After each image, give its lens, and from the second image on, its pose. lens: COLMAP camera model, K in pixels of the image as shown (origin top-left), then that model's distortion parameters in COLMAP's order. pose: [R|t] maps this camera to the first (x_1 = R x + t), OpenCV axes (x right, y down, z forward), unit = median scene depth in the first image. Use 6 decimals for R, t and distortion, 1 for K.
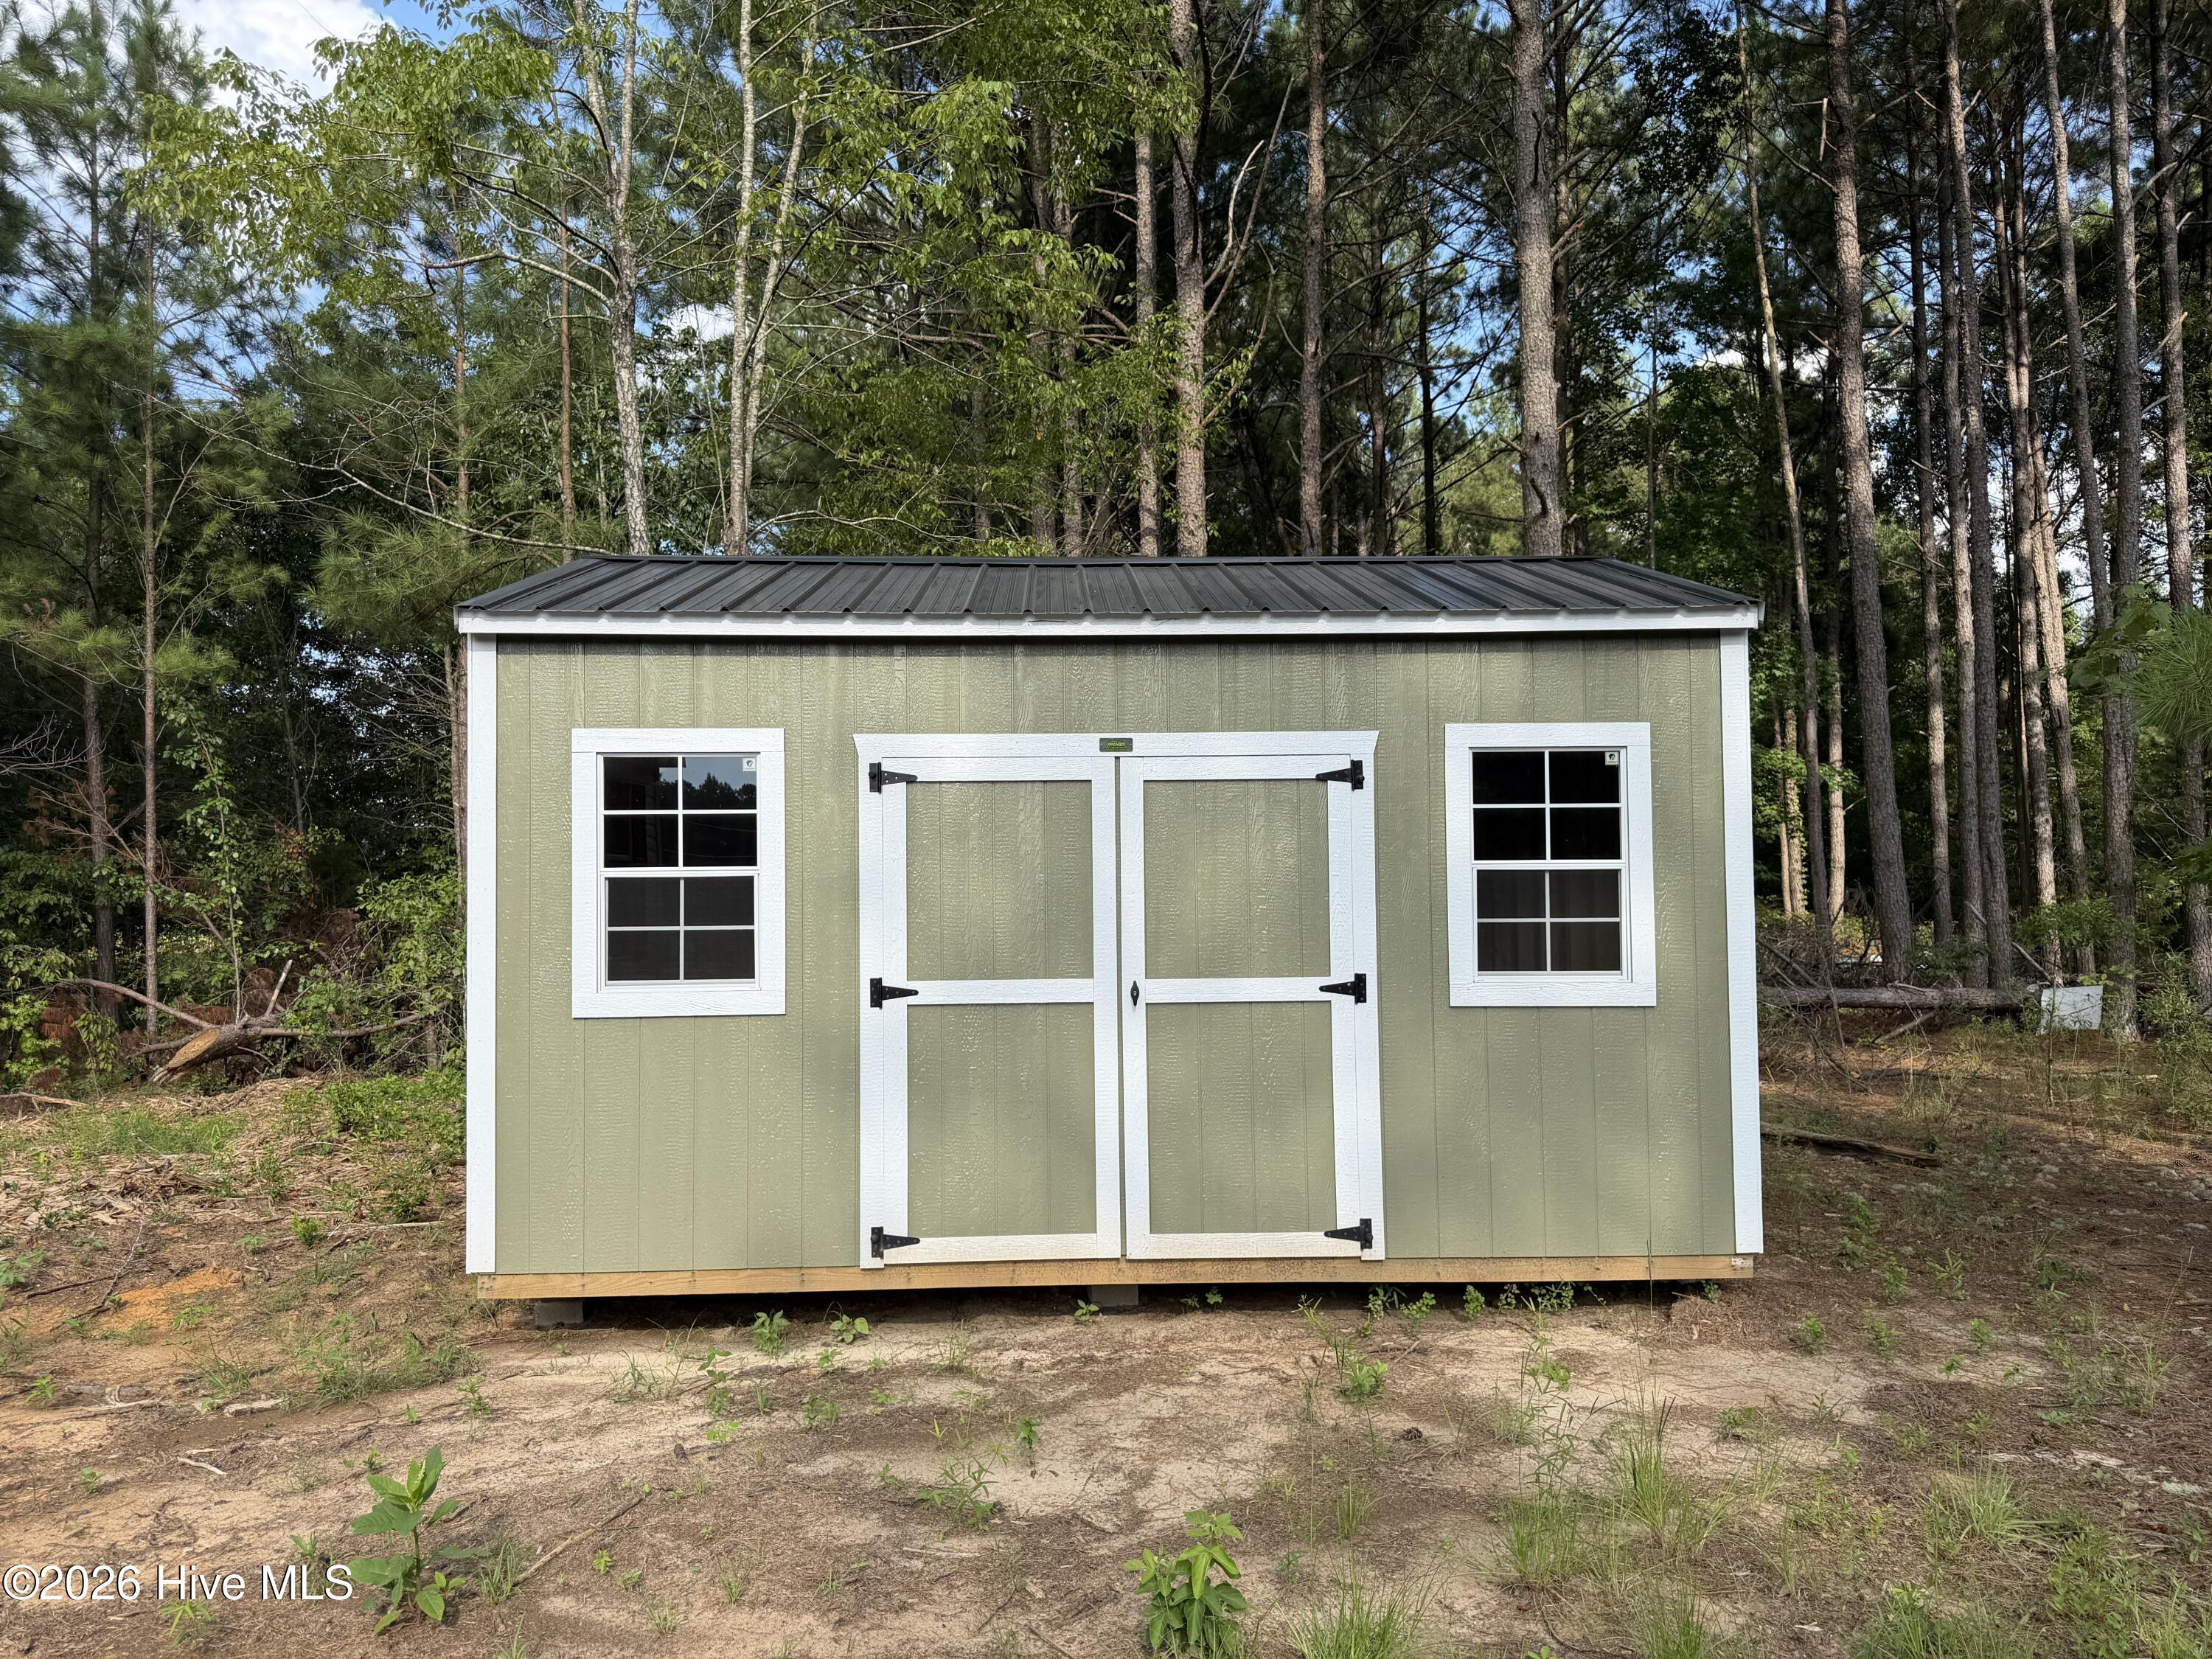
lens RADIAL K [[1541.1, 0, 1067.8], [0, 1541.1, 839.5], [0, 0, 1]] dist [0.113179, -0.137983]
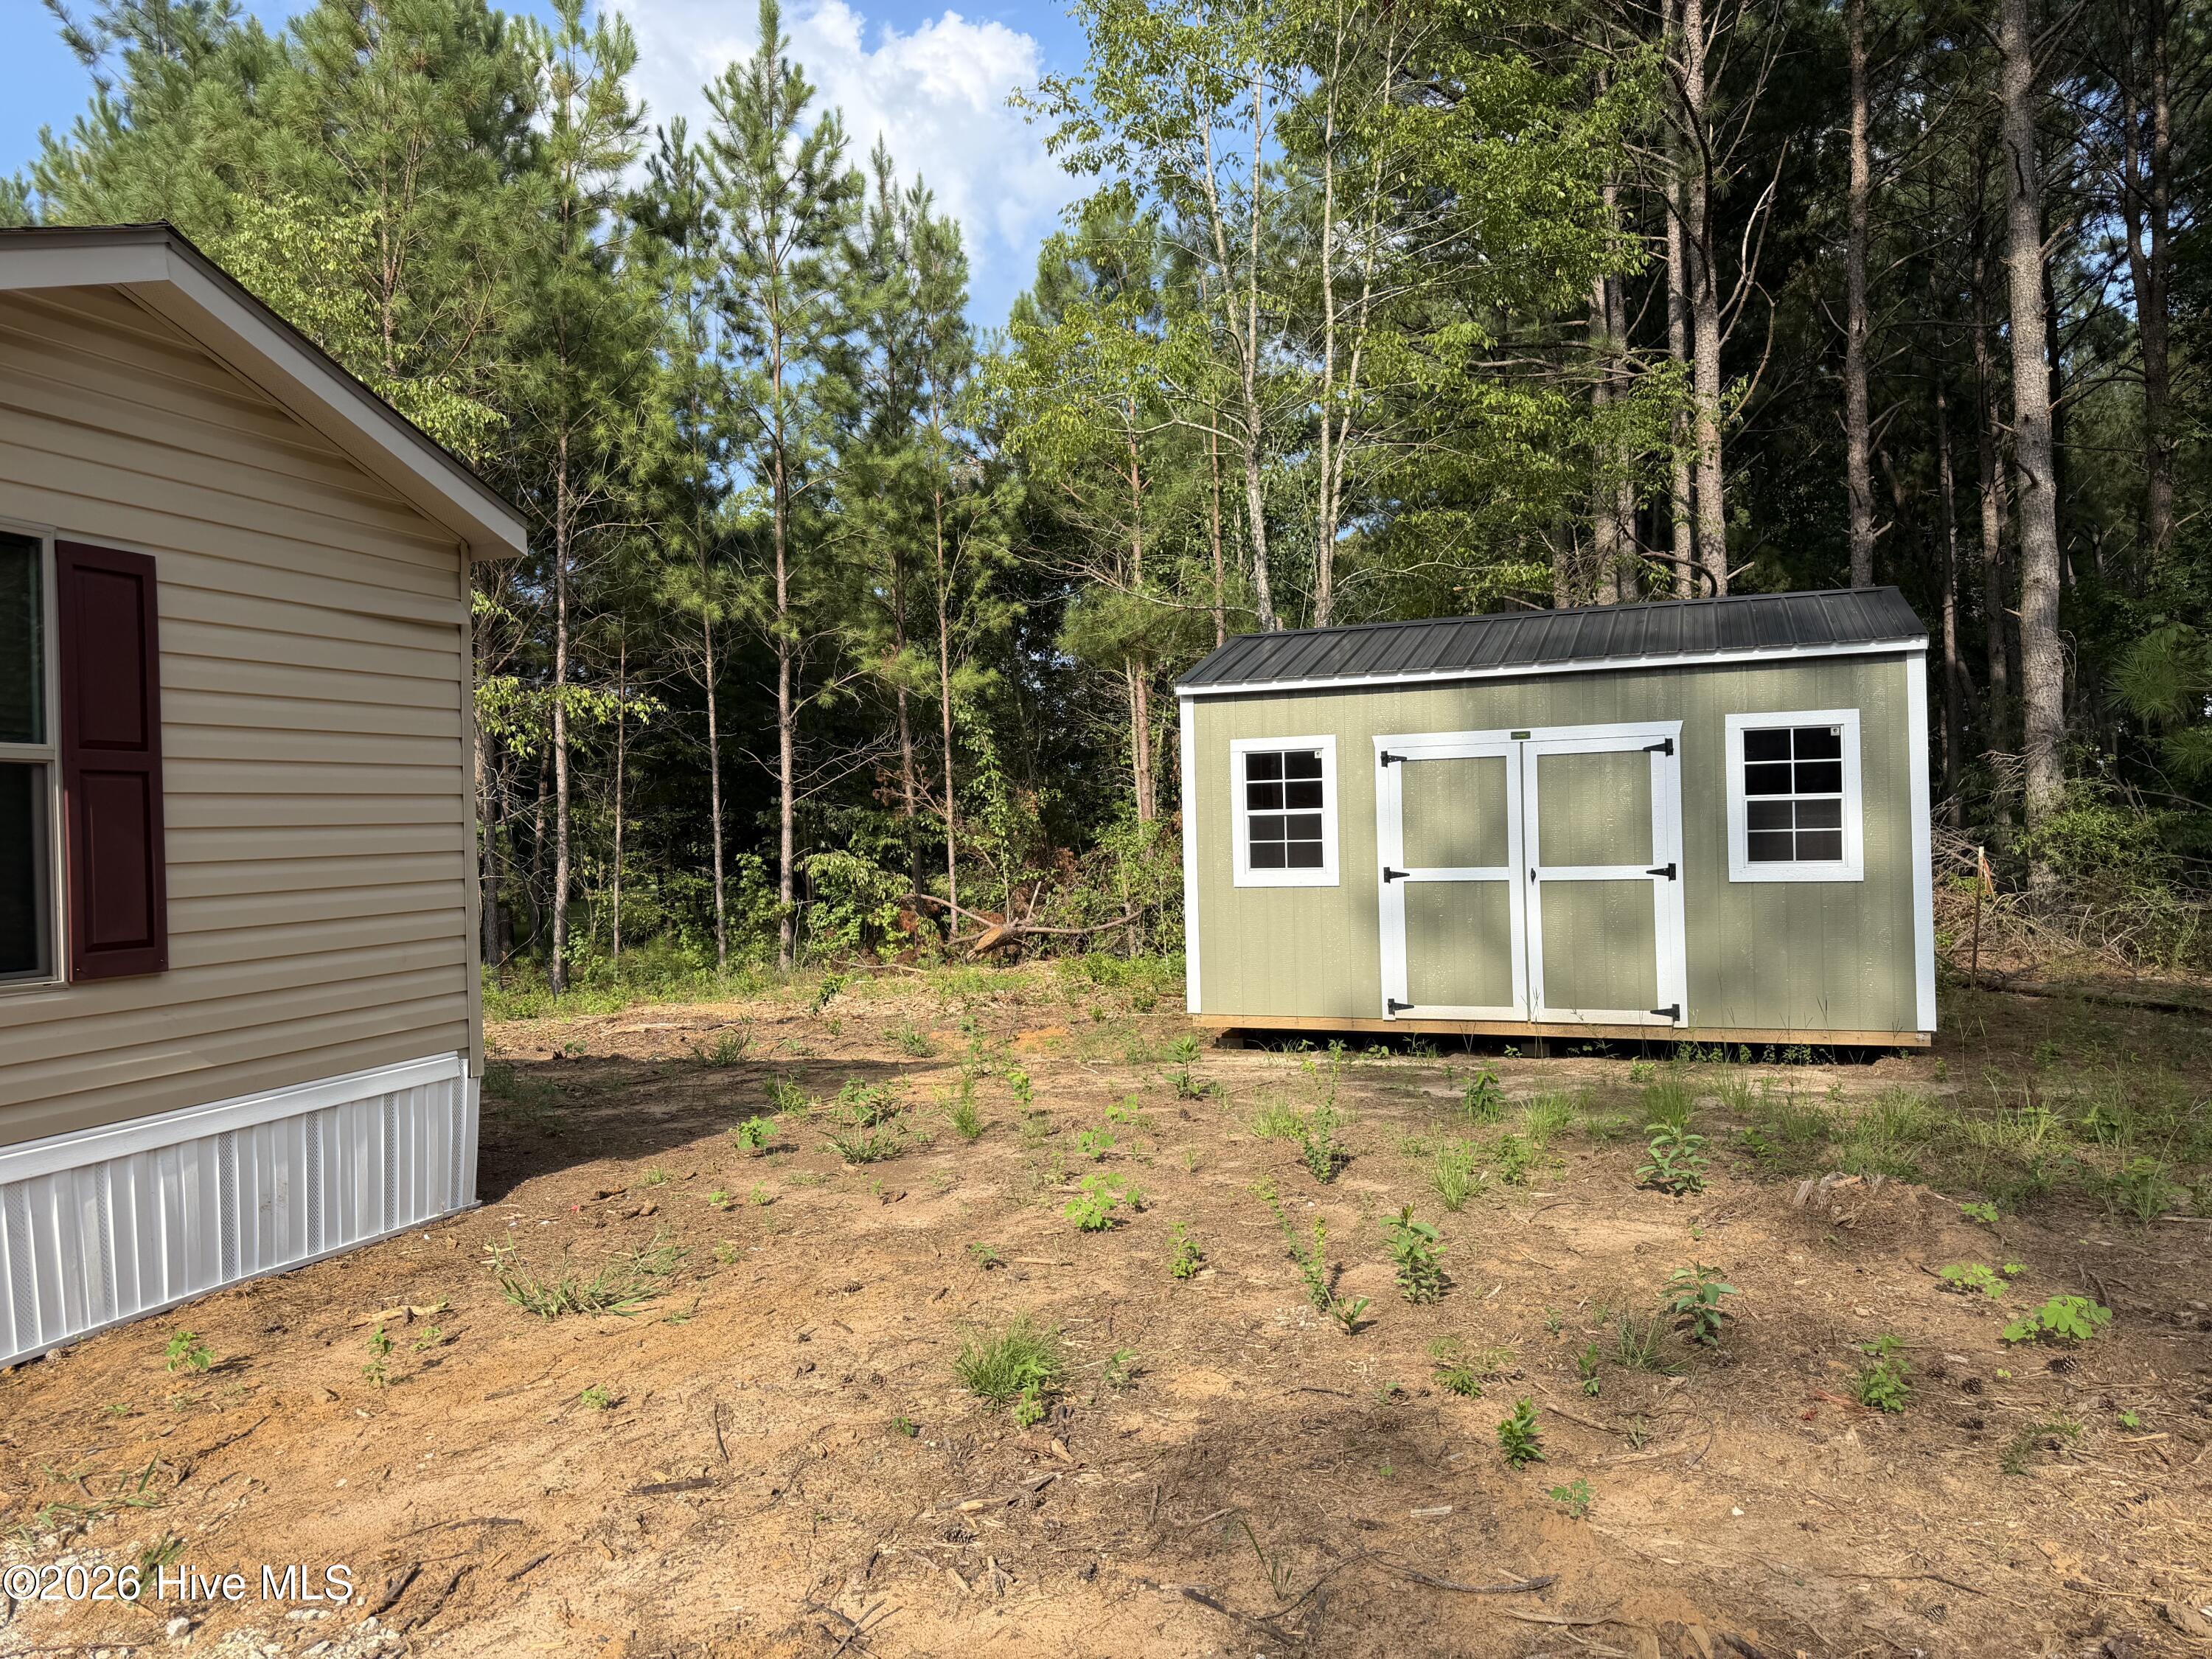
lens RADIAL K [[1566.0, 0, 1102.2], [0, 1566.0, 851.0], [0, 0, 1]] dist [0.006620, -0.008407]
pose [[0.929185, -0.011096, -0.369449, 0.241244], [0.026608, 0.998964, 0.036920, -0.007685], [0.368656, -0.044136, 0.928517, -0.834695]]
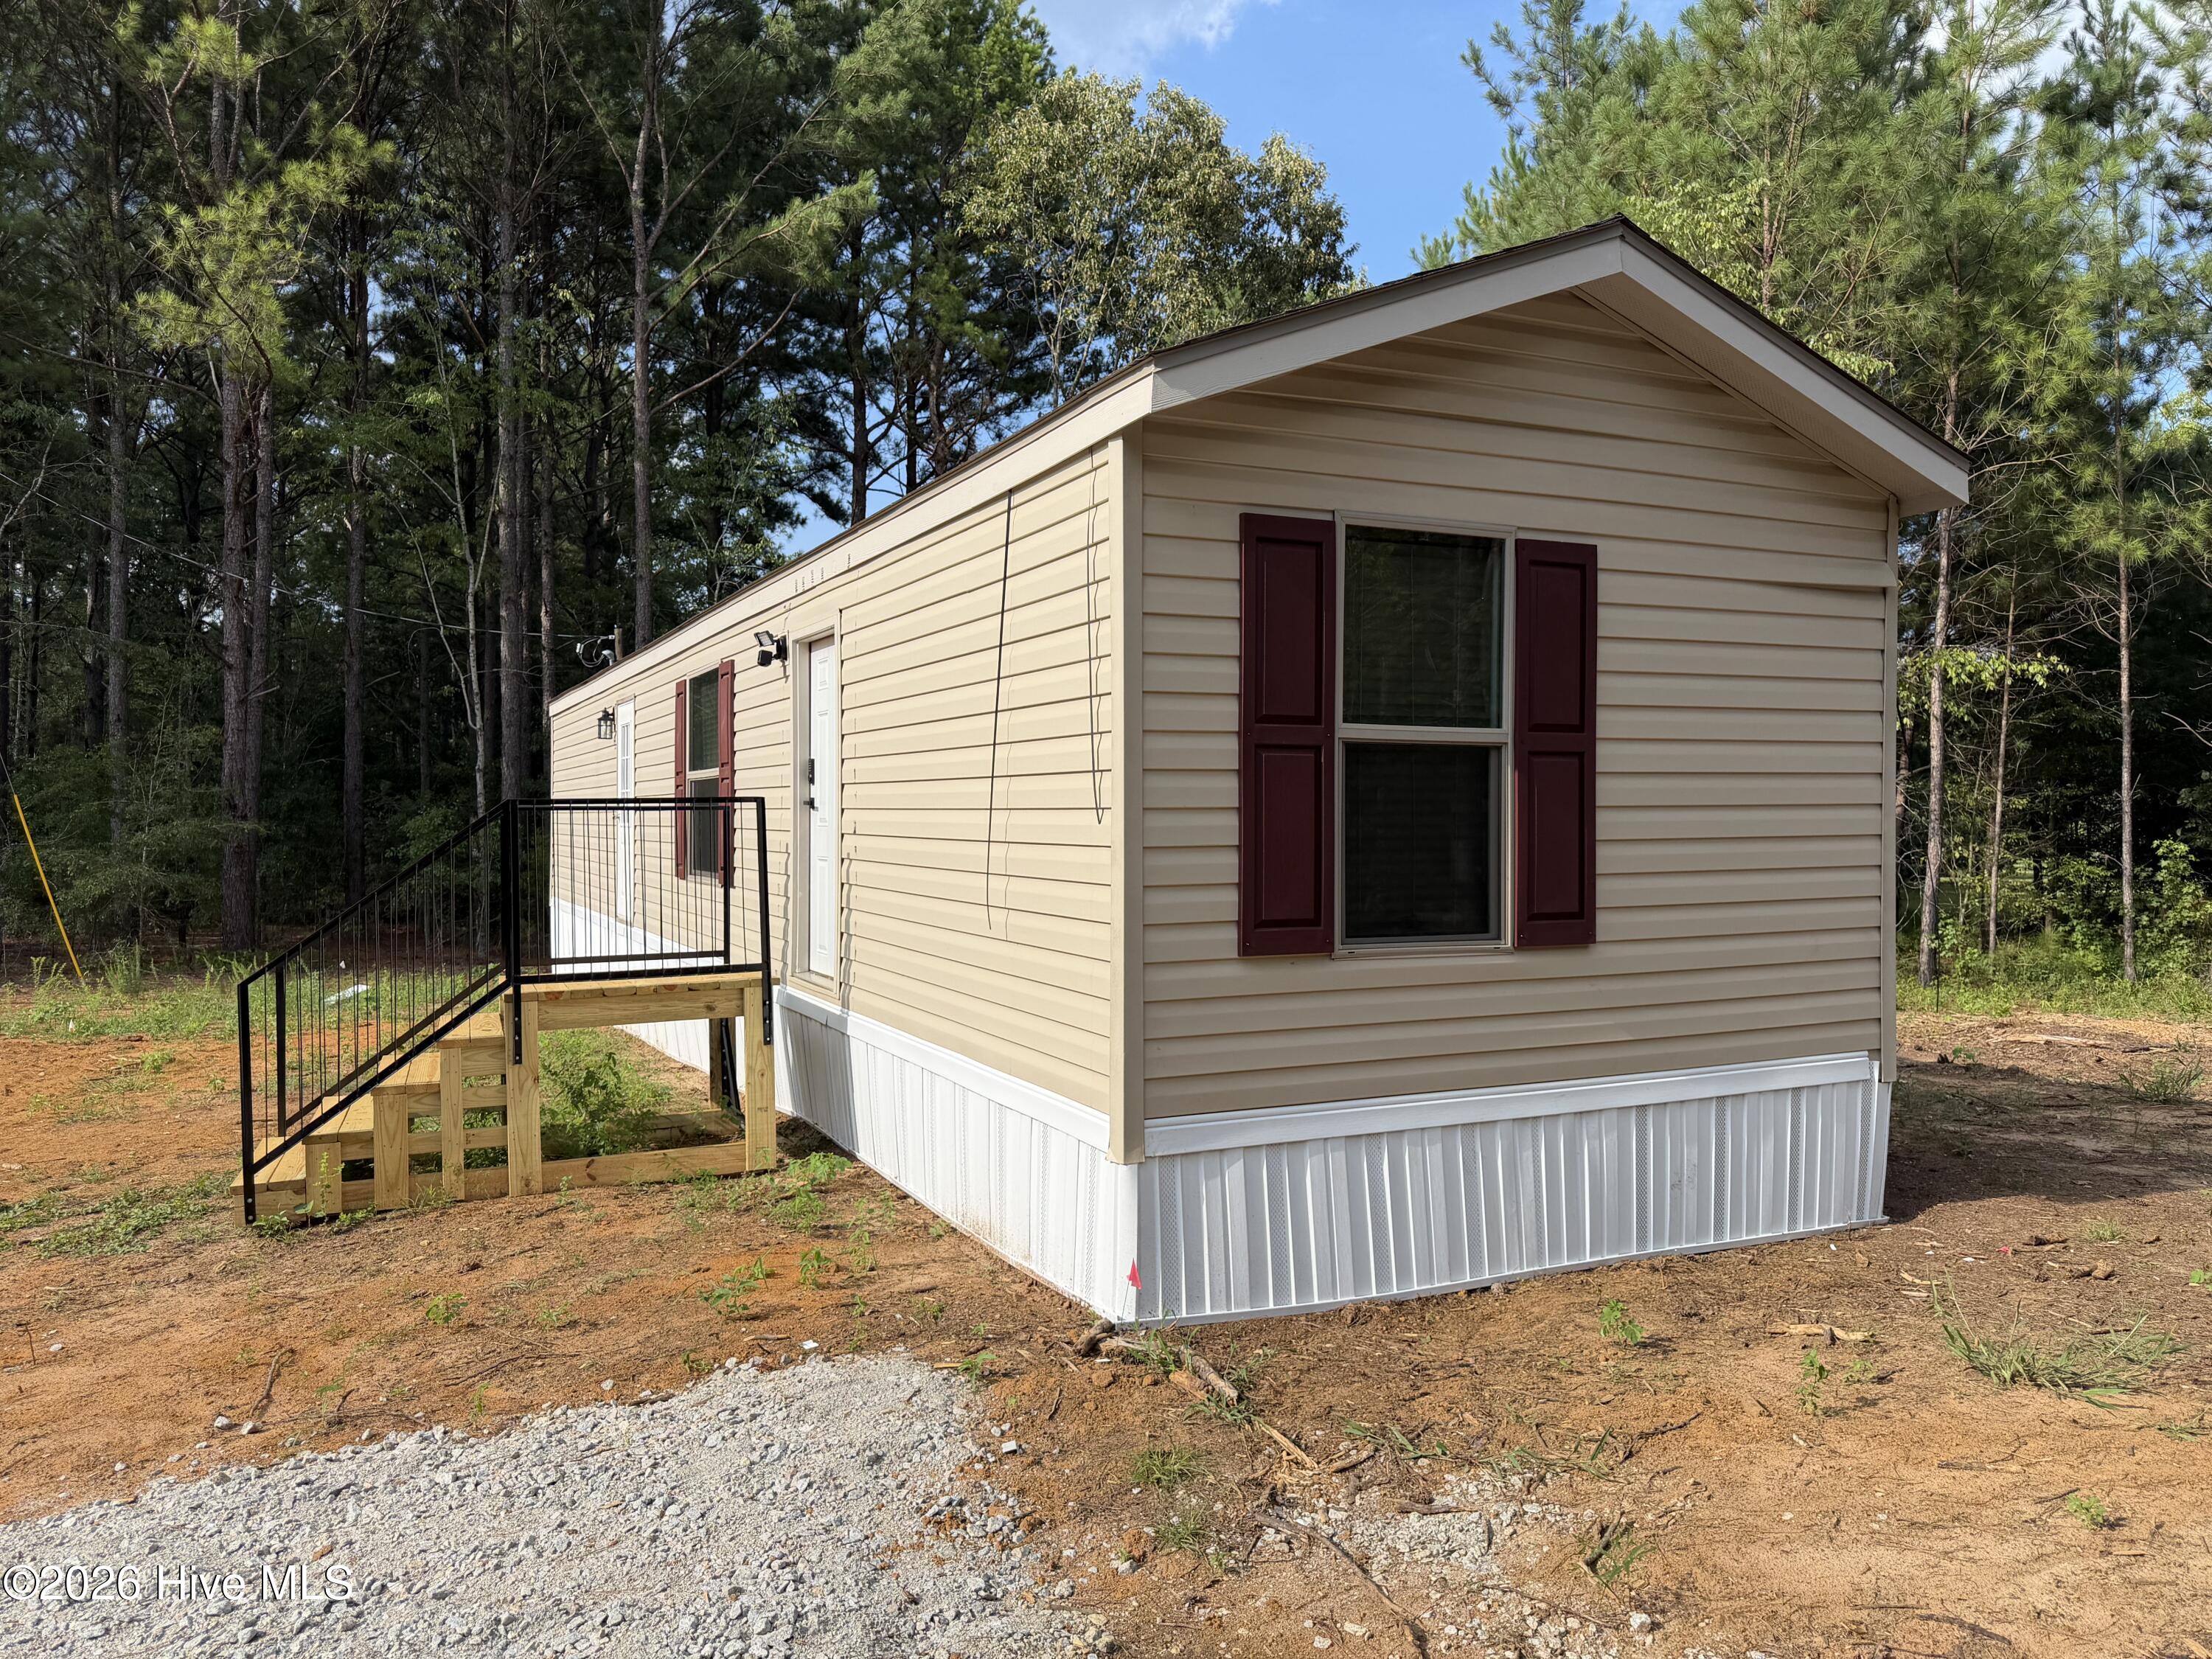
lens RADIAL K [[1566.0, 0, 1102.2], [0, 1566.0, 851.0], [0, 0, 1]] dist [0.006620, -0.008407]
pose [[0.380447, 0.026371, -0.924427, 0.142150], [0.018545, 0.999175, 0.036135, -0.016223], [0.924617, -0.030891, 0.379644, -0.825604]]
